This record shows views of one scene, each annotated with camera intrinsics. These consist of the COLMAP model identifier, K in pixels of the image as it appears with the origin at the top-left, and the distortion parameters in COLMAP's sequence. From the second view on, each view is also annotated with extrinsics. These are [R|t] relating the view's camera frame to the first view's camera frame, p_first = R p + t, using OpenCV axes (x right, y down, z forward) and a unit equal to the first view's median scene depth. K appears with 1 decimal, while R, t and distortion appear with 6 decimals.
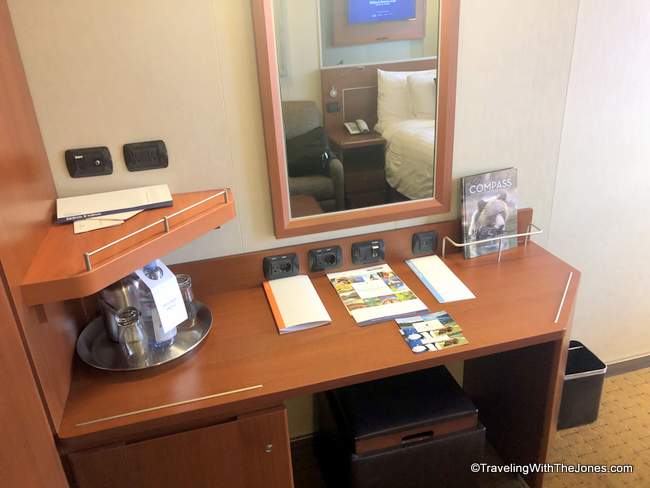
lens RADIAL K [[530.9, 0, 325.0], [0, 530.9, 244.0], [0, 0, 1]] dist [0.046232, -0.000548]
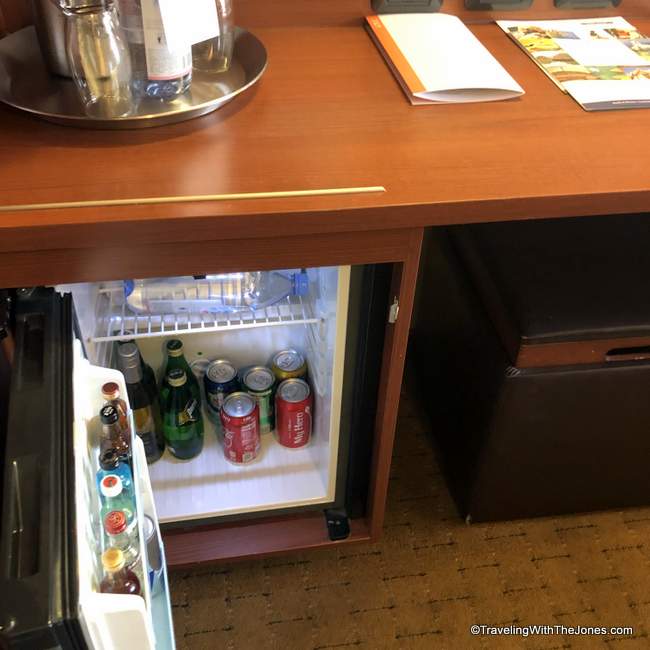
lens RADIAL K [[658.5, 0, 325.0], [0, 658.5, 325.0], [0, 0, 1]] dist [0.000129, 0.018743]
pose [[0.990299, 0.138932, 0.002461, -0.128374], [-0.133879, 0.949239, 0.284643, 0.190272], [0.037210, -0.282211, 0.958630, 0.377180]]
